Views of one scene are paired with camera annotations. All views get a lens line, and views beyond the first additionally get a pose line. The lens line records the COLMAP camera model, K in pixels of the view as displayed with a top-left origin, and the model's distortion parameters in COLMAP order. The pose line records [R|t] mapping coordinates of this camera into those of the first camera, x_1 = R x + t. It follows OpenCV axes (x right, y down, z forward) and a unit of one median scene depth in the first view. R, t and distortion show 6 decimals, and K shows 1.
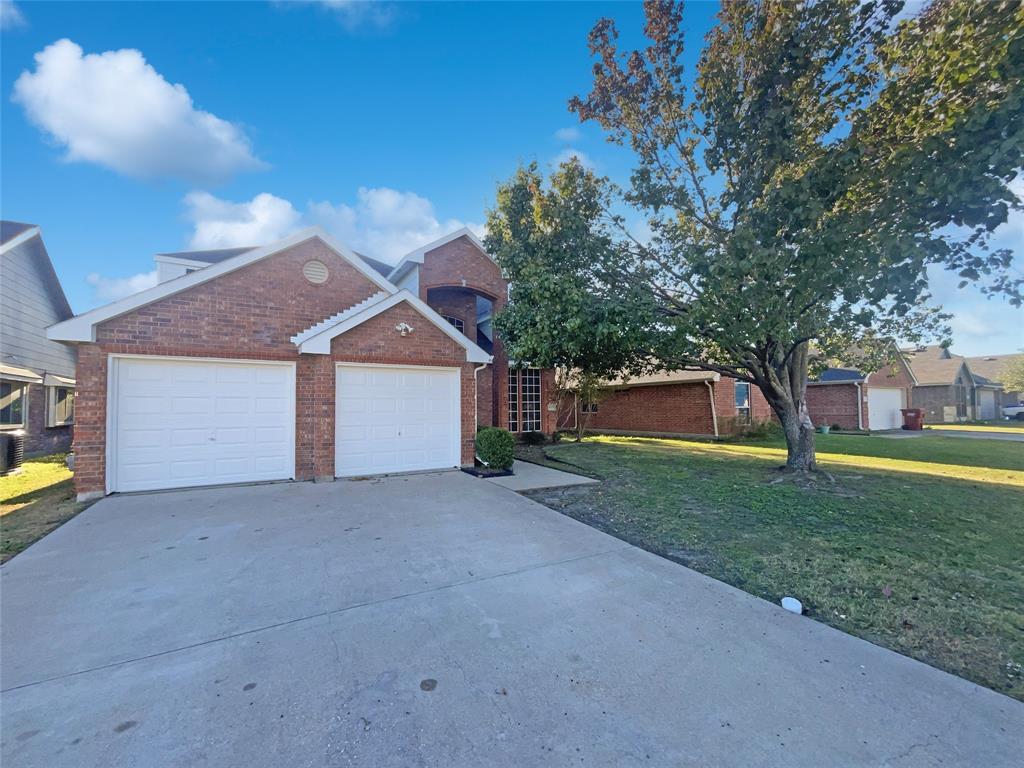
lens RADIAL K [[417.1, 0, 558.3], [0, 417.1, 402.2], [0, 0, 1]] dist [-0.000602, -0.000144]
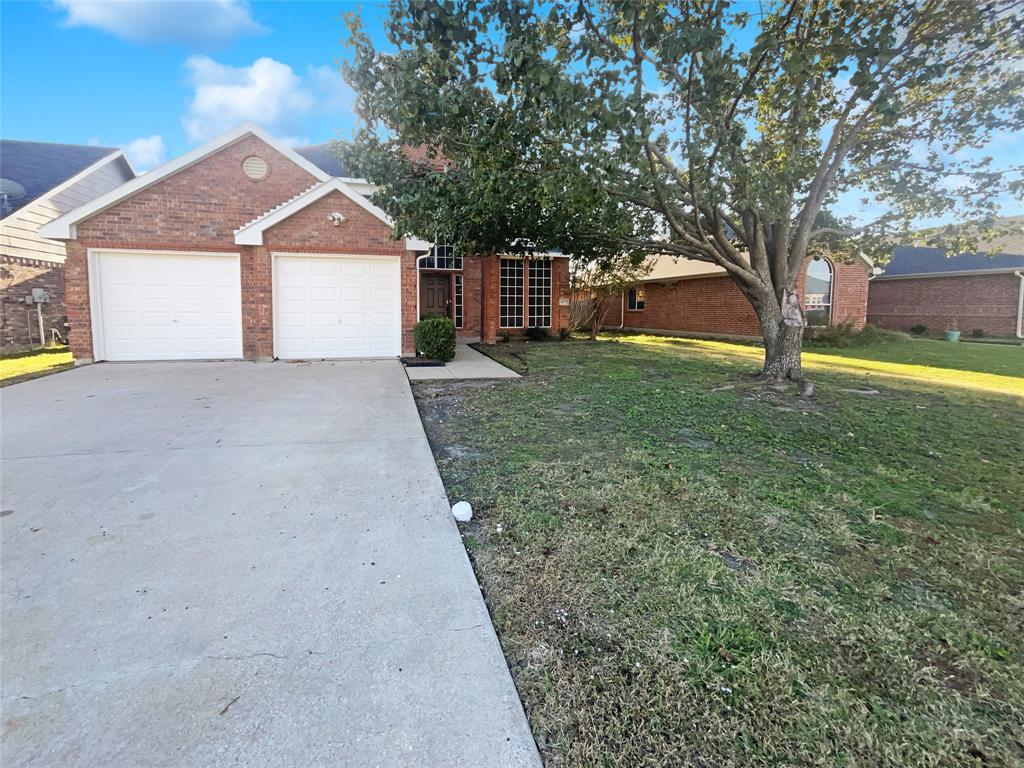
lens RADIAL K [[438.4, 0, 533.3], [0, 438.4, 346.7], [0, 0, 1]] dist [0.000805, 0.000745]
pose [[0.956244, 0.034791, -0.290494, 0.456214], [-0.005098, 0.994735, 0.102355, 0.026491], [0.292526, -0.096396, 0.951387, 0.099629]]
